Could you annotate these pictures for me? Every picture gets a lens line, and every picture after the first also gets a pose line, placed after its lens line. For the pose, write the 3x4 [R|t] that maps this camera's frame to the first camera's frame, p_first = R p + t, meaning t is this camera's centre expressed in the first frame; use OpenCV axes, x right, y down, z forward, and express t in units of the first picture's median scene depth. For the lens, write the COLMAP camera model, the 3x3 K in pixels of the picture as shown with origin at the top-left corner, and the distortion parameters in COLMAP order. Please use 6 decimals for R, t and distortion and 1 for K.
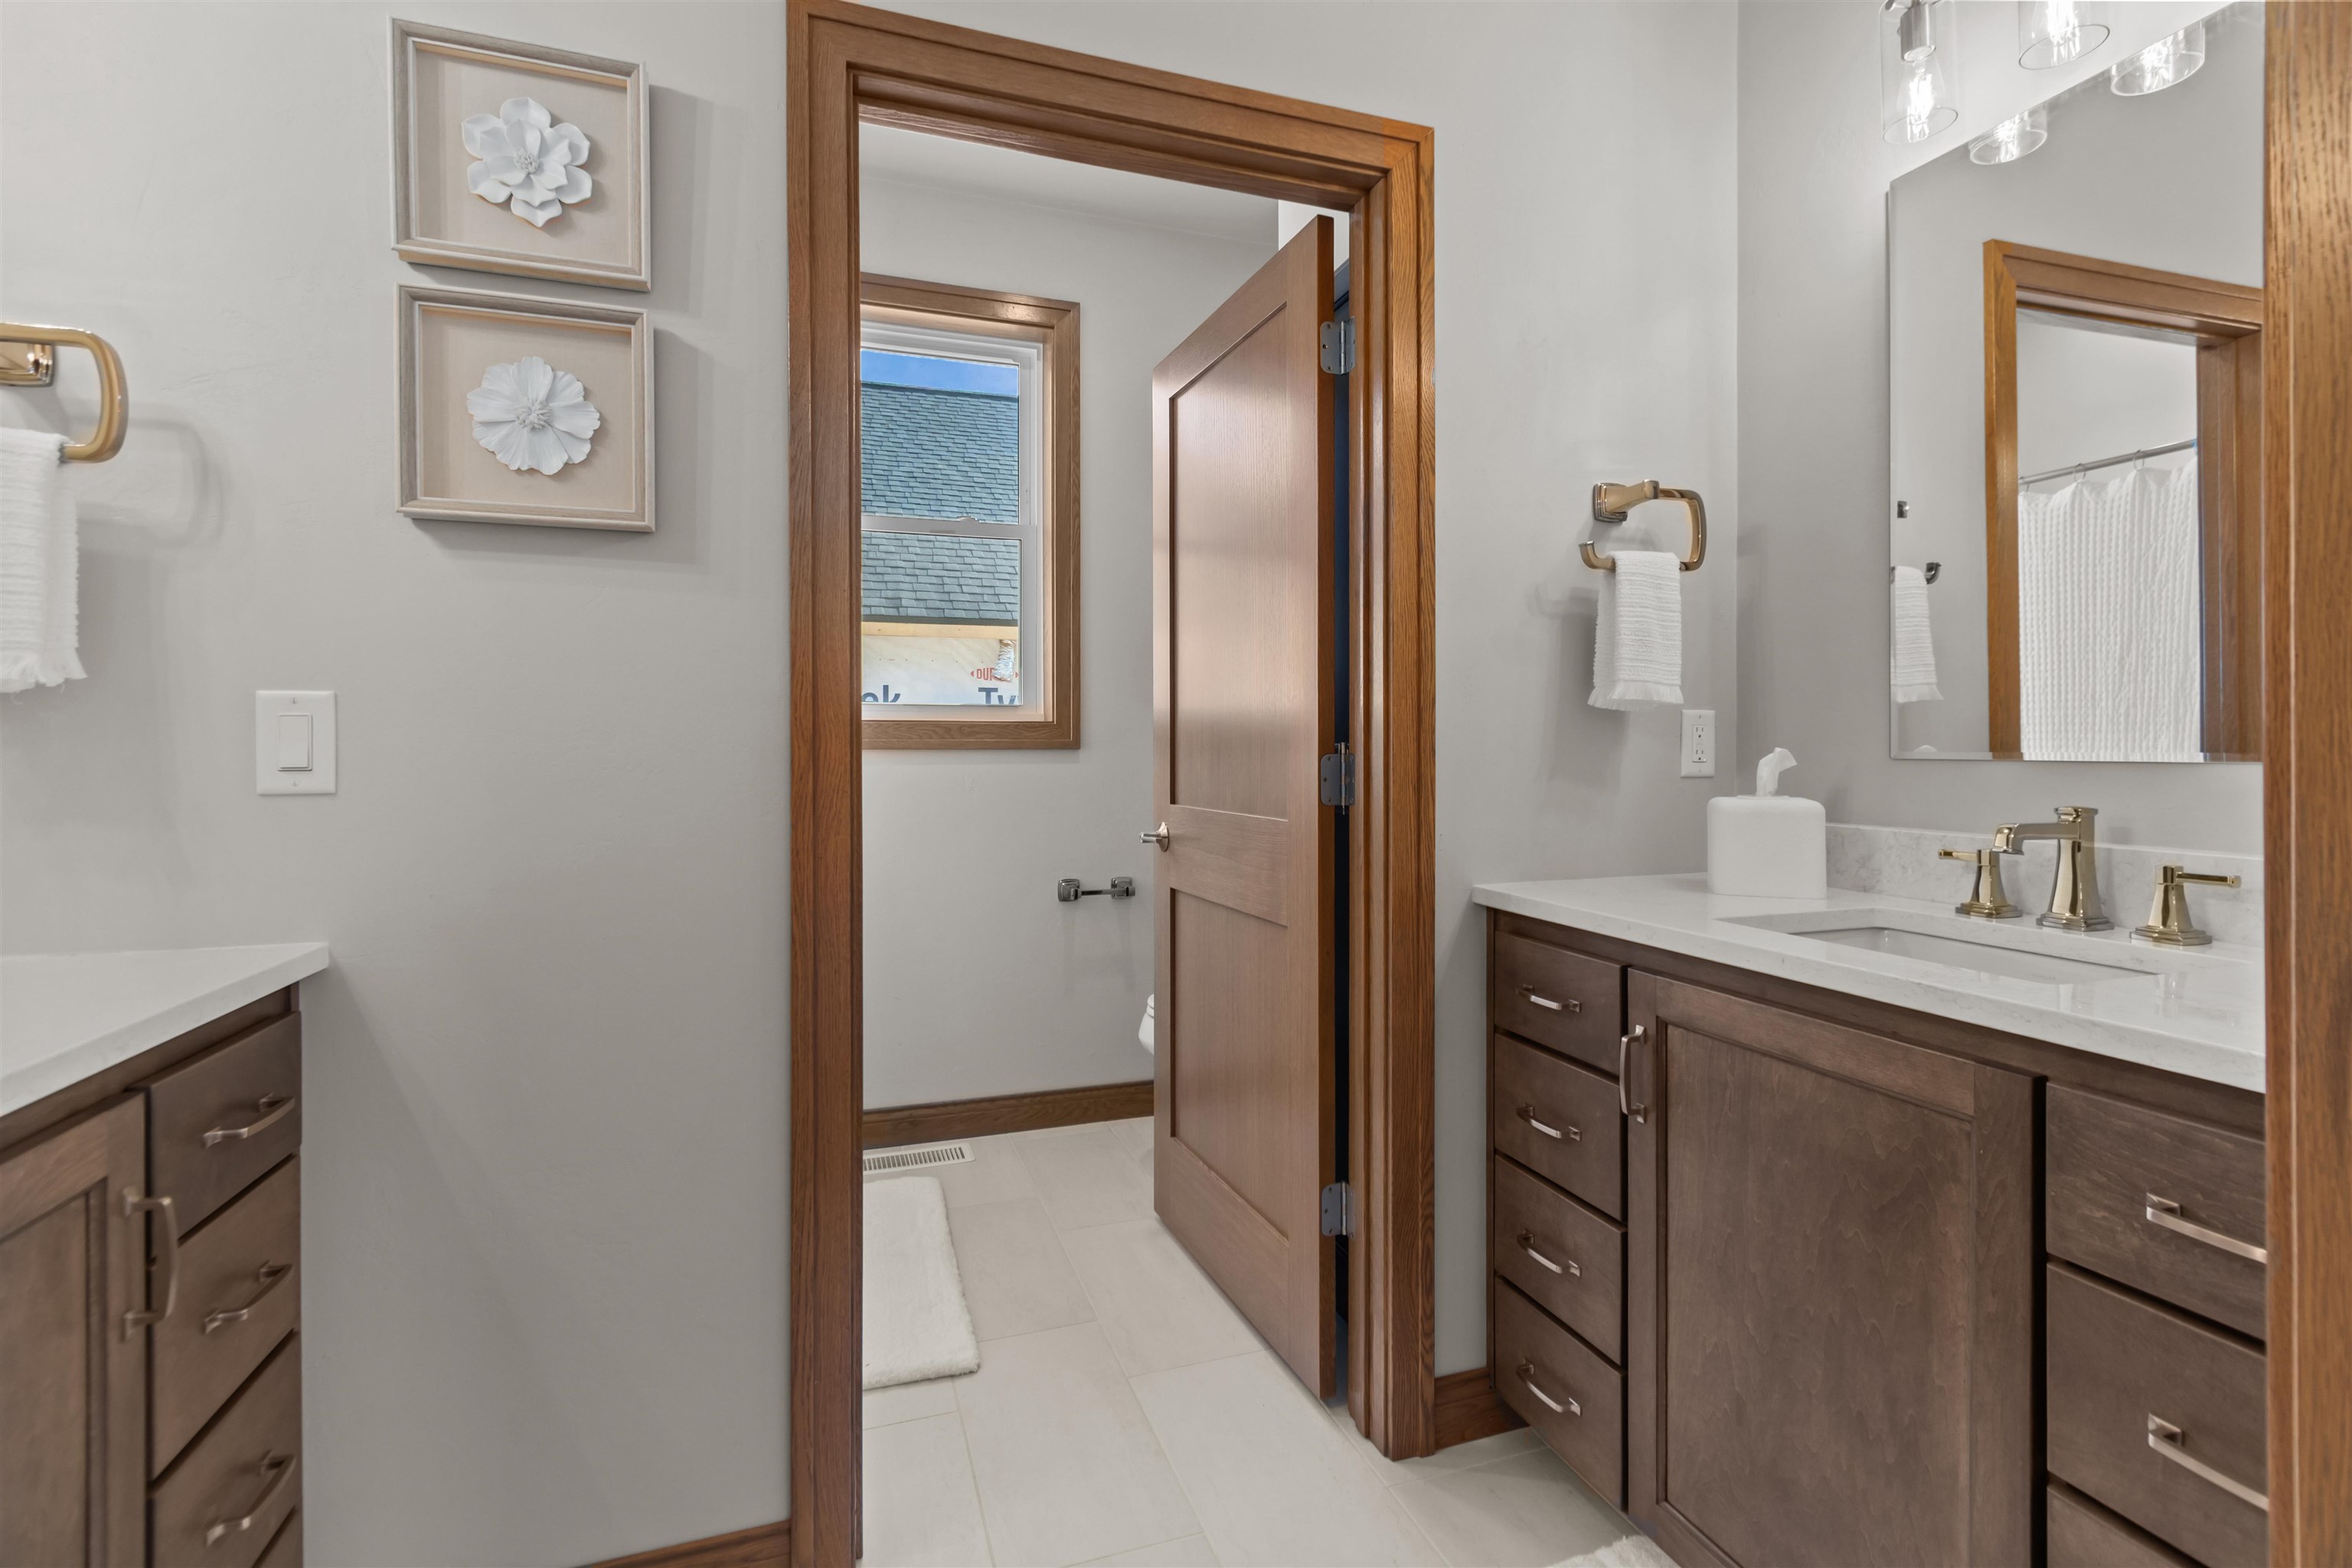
lens RADIAL K [[1066.1, 0, 1171.7], [0, 1066.1, 752.2], [0, 0, 1]] dist [0.001698, -0.000812]
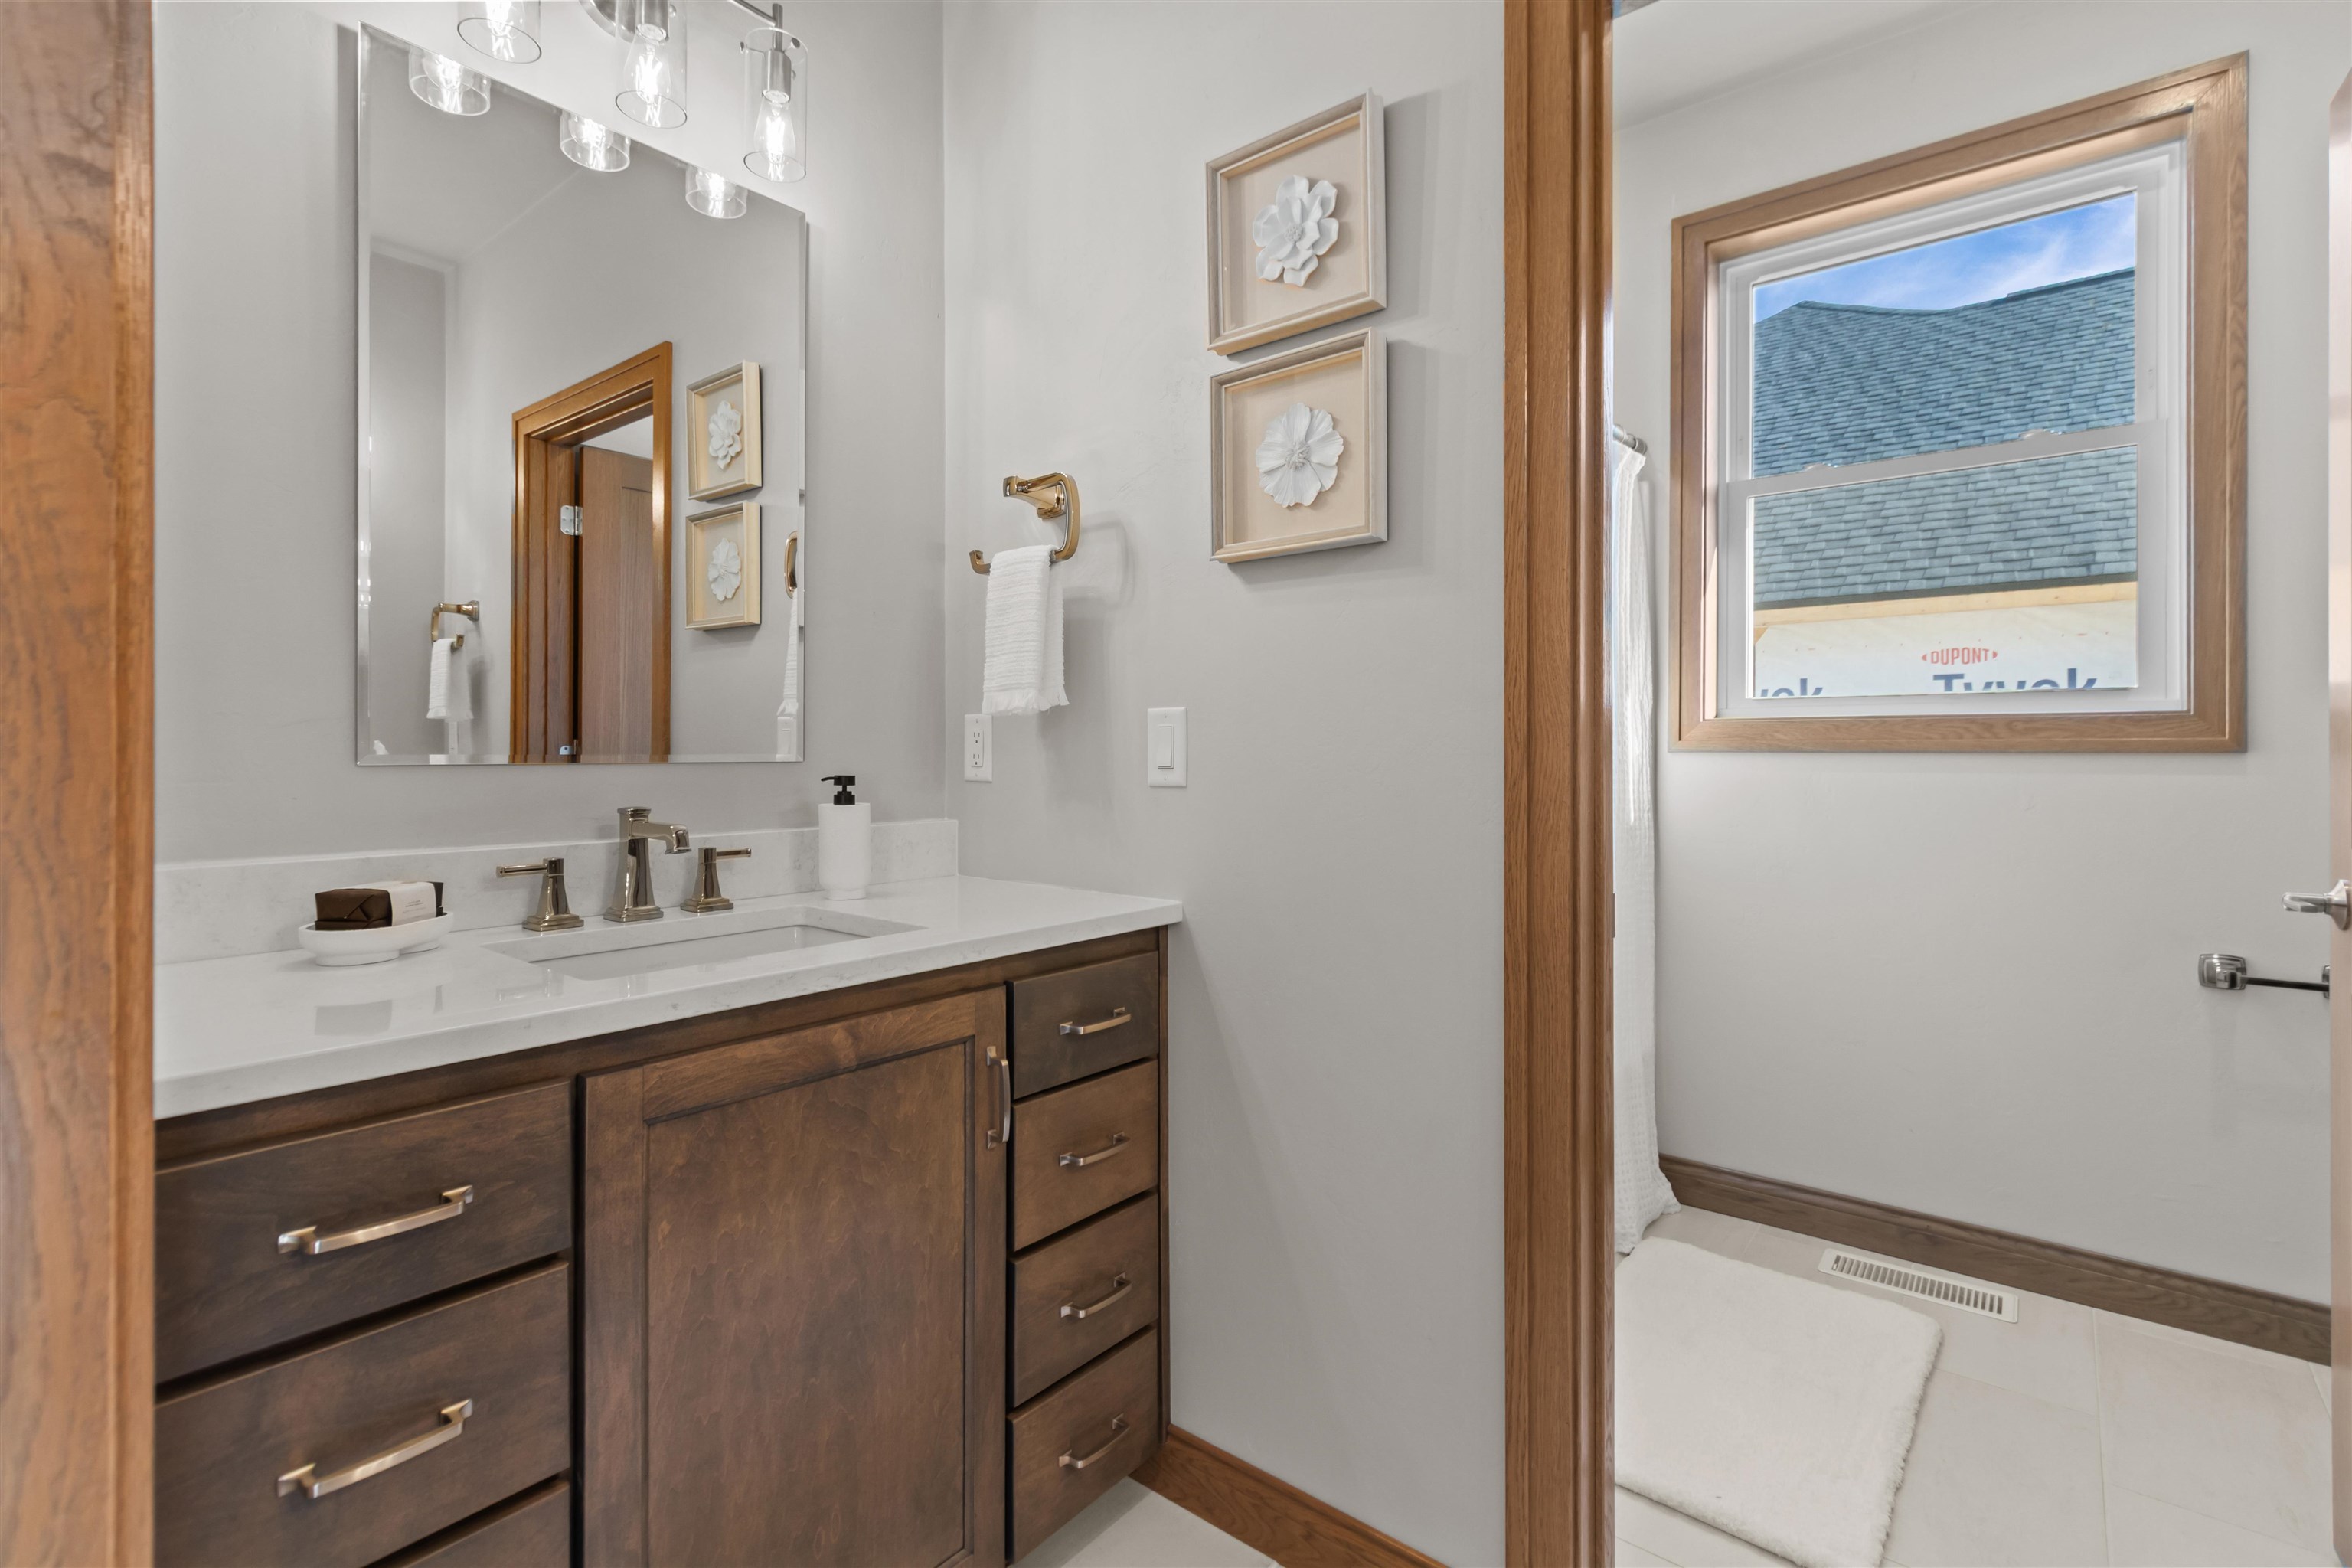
lens RADIAL K [[1066.1, 0, 1171.7], [0, 1066.1, 752.2], [0, 0, 1]] dist [0.001698, -0.000812]
pose [[0.522546, 0.000895, -0.852611, 0.288546], [-0.003061, 0.999995, -0.000827, -0.001600], [0.852606, 0.003042, 0.522546, 0.298215]]
